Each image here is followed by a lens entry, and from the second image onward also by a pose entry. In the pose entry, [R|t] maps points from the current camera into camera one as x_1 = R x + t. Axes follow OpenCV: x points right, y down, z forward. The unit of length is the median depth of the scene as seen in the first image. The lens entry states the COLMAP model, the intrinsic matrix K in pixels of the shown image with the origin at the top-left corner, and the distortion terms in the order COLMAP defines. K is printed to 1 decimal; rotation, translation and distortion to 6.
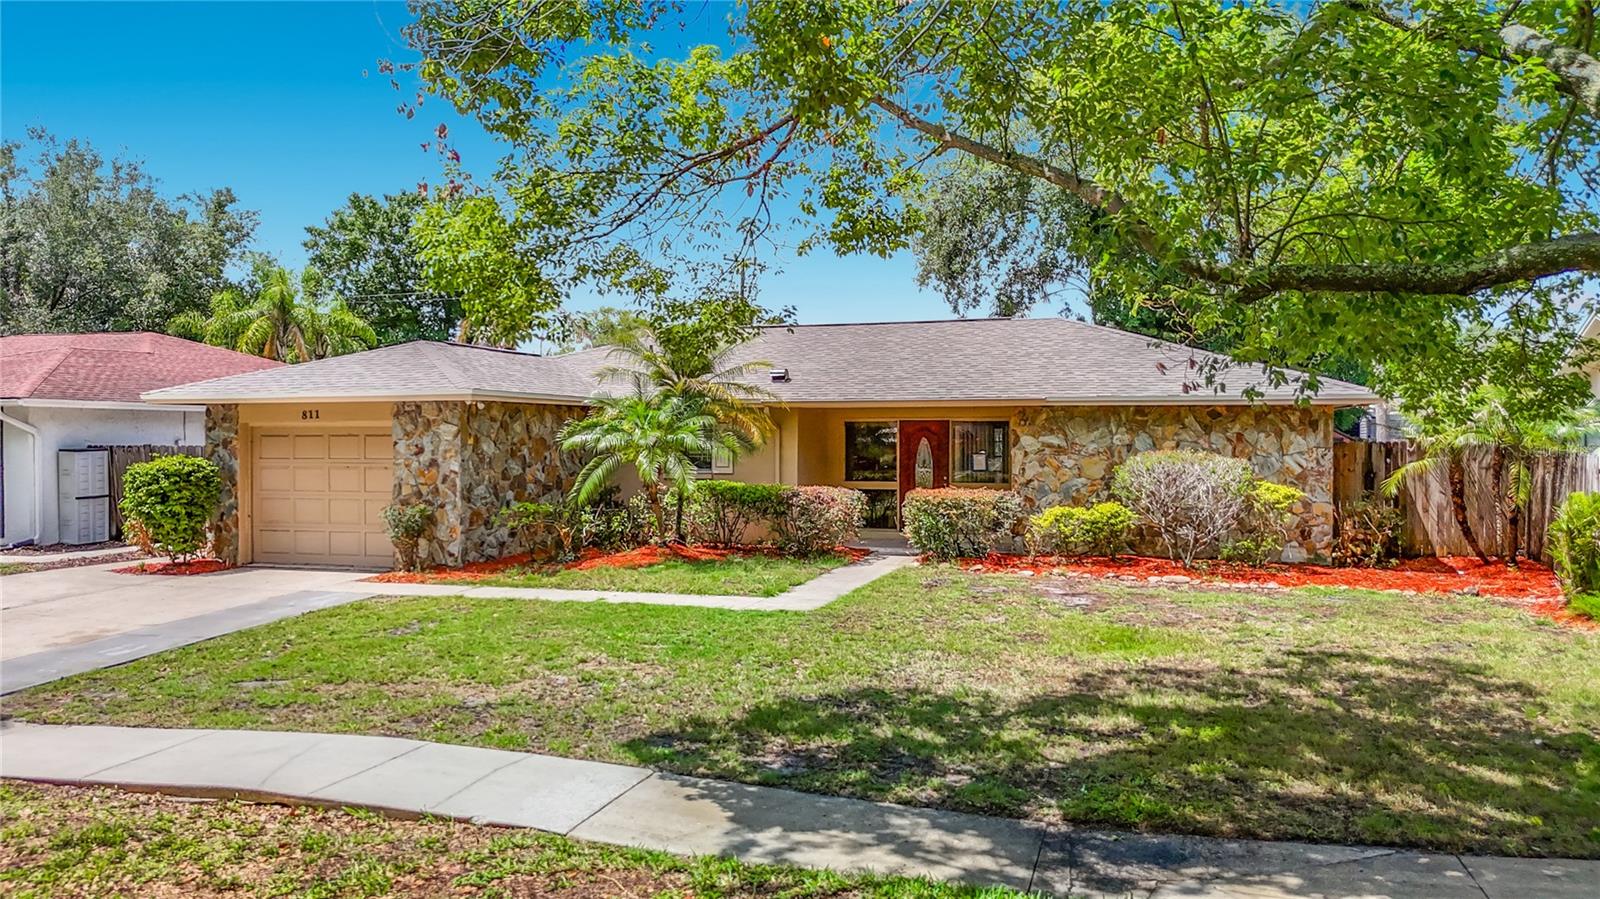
lens RADIAL K [[1206.2, 0, 815.8], [0, 1206.2, 453.5], [0, 0, 1]] dist [0.041953, -0.004093]
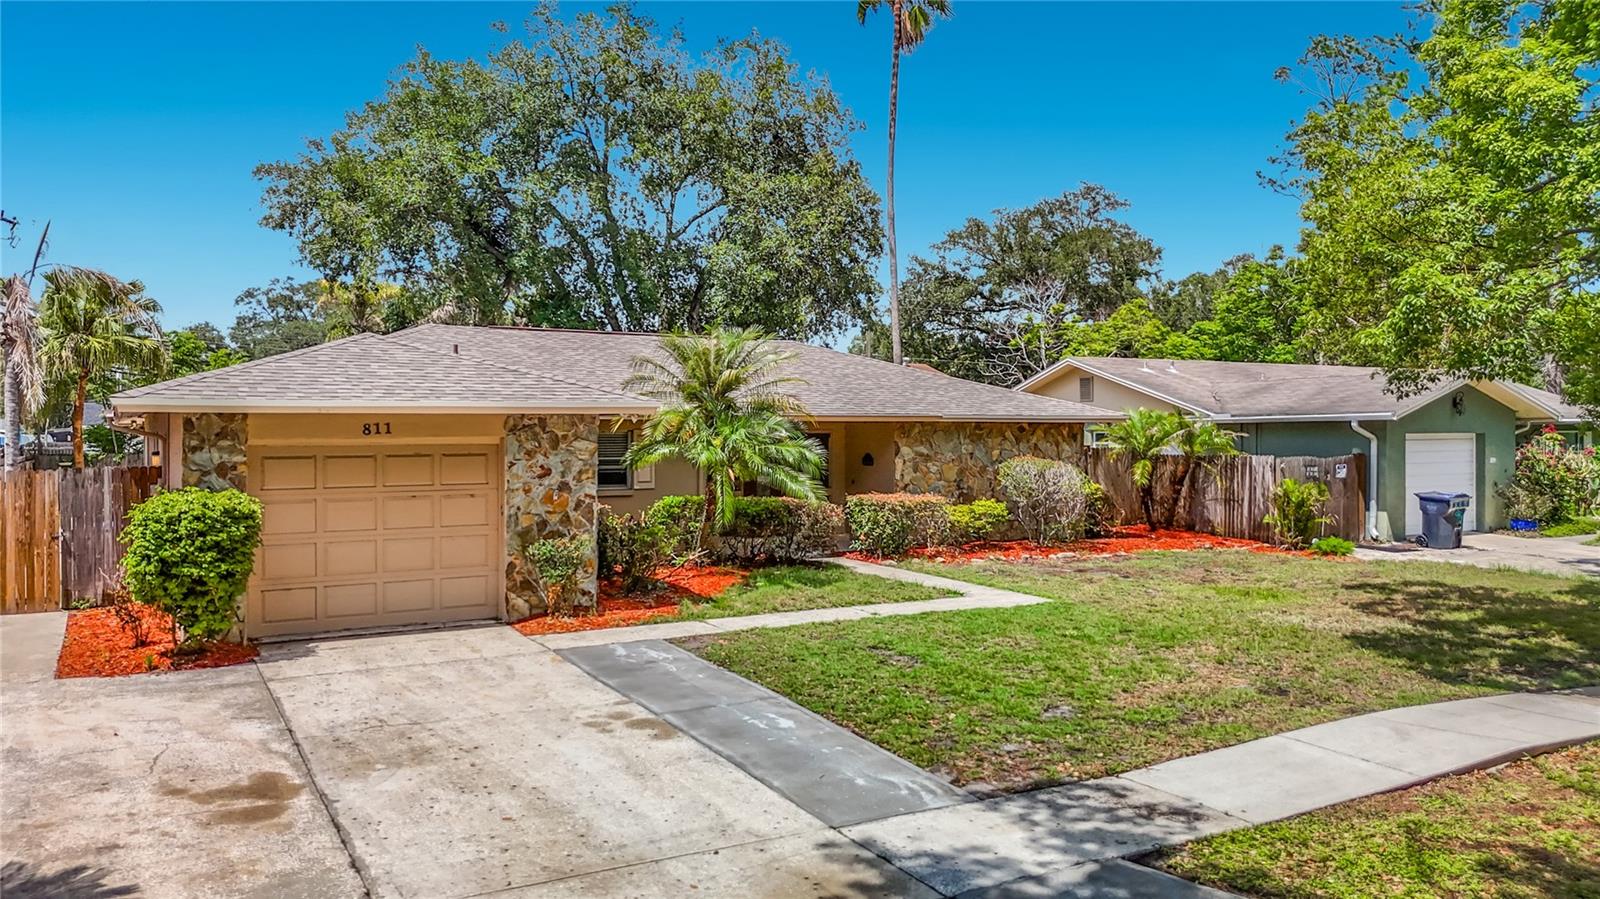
lens RADIAL K [[1198.0, 0, 801.0], [0, 1198.0, 432.5], [0, 0, 1]] dist [0.103961, -0.122402]
pose [[0.676457, -0.001515, 0.736480, -0.807214], [0.014448, 0.999833, -0.011214, -0.017860], [-0.736340, 0.018226, 0.676366, 0.301348]]
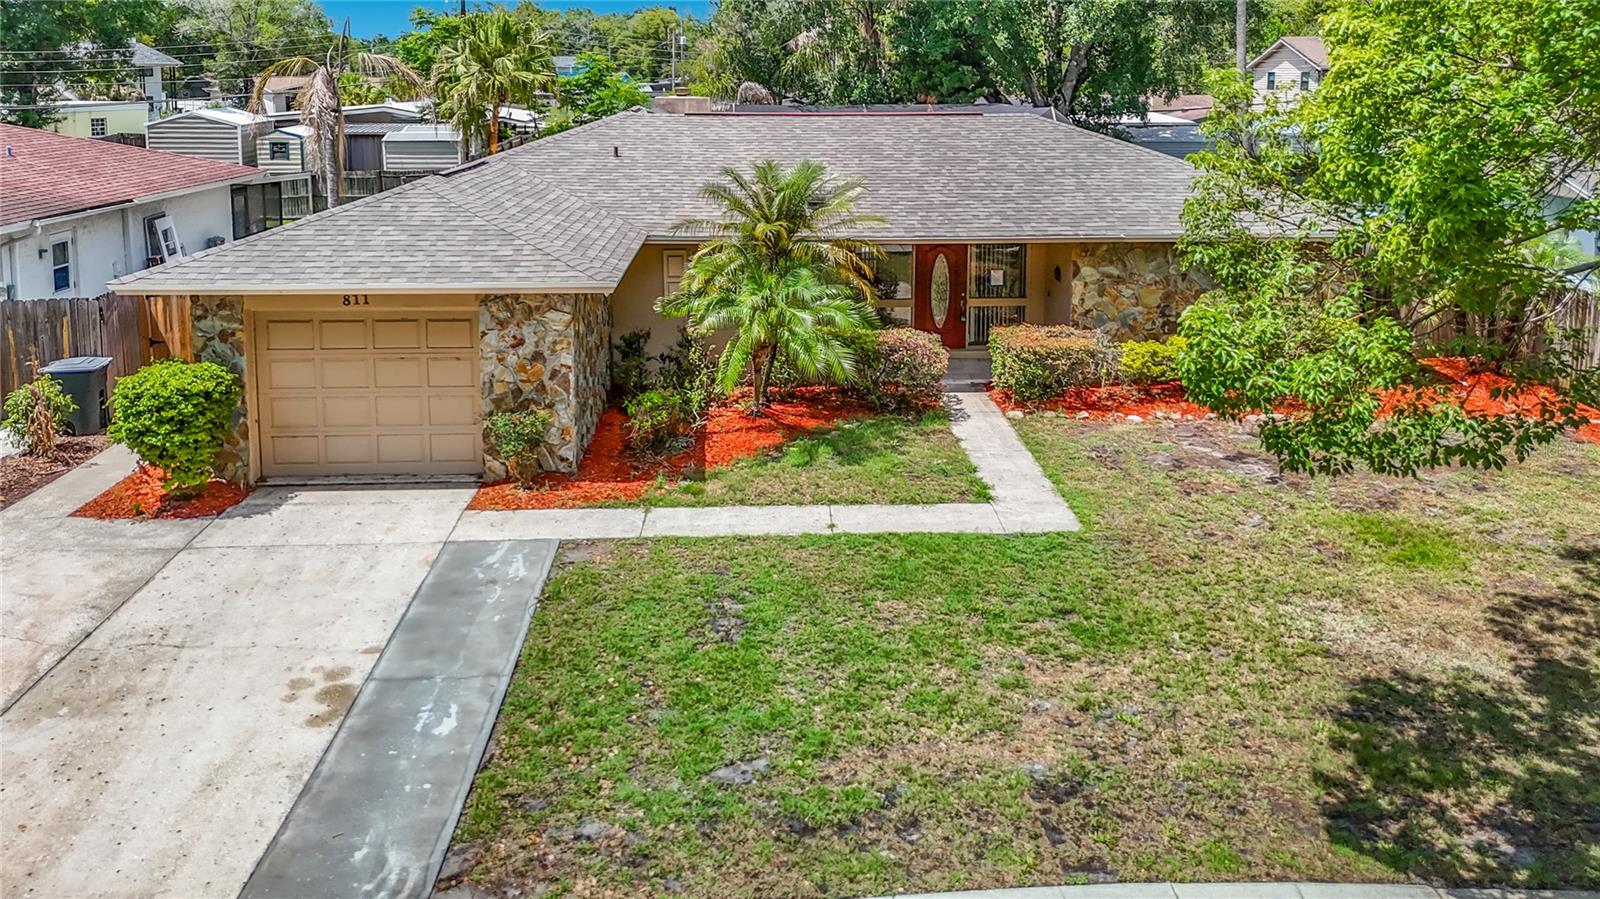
lens RADIAL K [[1236.5, 0, 799.1], [0, 1236.5, 234.9], [0, 0, 1]] dist [0.045669, -0.008958]
pose [[0.937316, -0.044156, 0.345671, -0.431131], [0.003725, 0.993153, 0.116765, -0.172381], [-0.348460, -0.108158, 0.931063, 0.136507]]
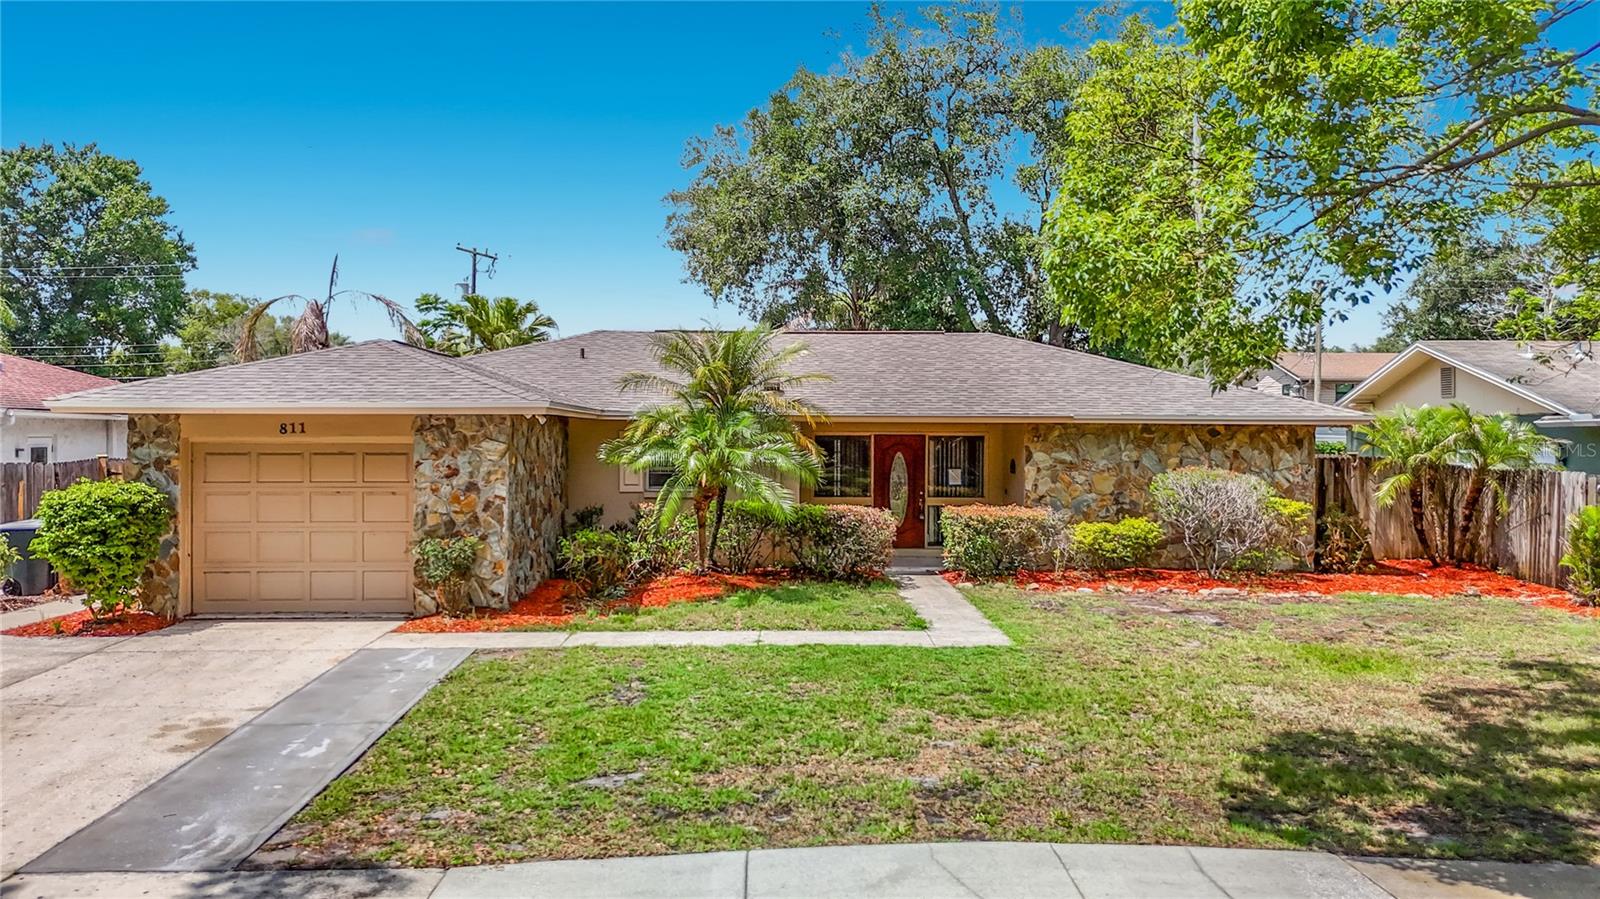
lens RADIAL K [[1188.3, 0, 799.8], [0, 1188.3, 452.9], [0, 0, 1]] dist [0.050125, -0.030017]
pose [[0.942310, -0.001339, 0.334739, -0.371046], [0.001124, 0.999999, 0.000837, -0.016131], [-0.334740, -0.000413, 0.942310, 0.137085]]
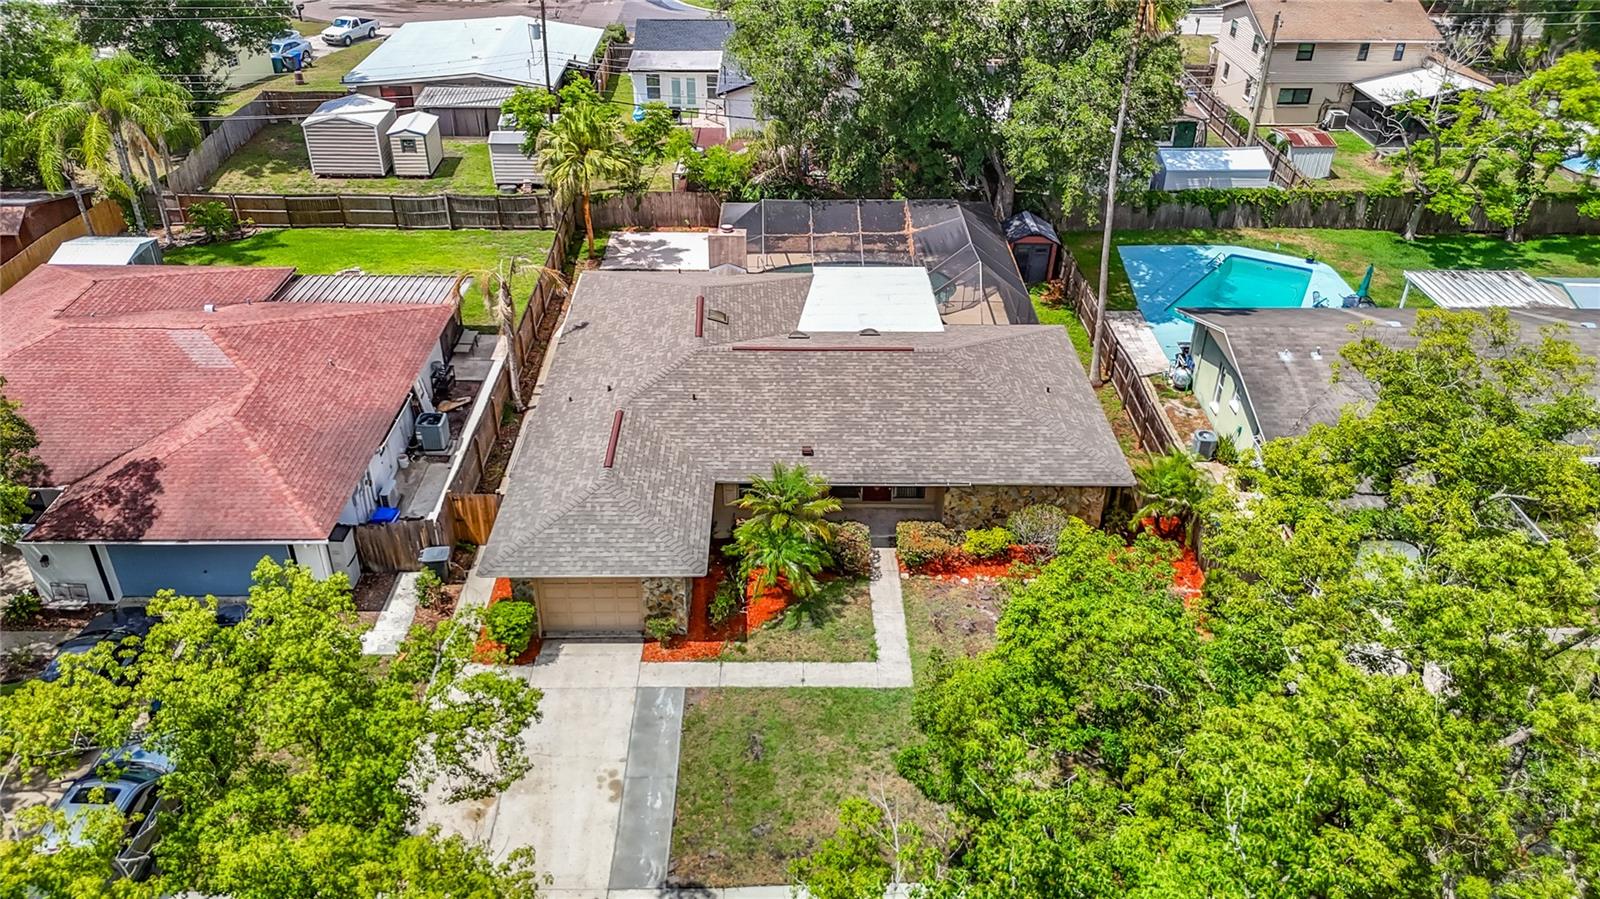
lens RADIAL K [[1198.0, 0, 801.0], [0, 1198.0, 432.5], [0, 0, 1]] dist [0.103961, -0.122402]
pose [[0.947230, -0.160652, 0.277391, -0.576080], [-0.004977, 0.857874, 0.513837, -1.095023], [-0.320515, -0.488102, 0.811804, -0.394603]]
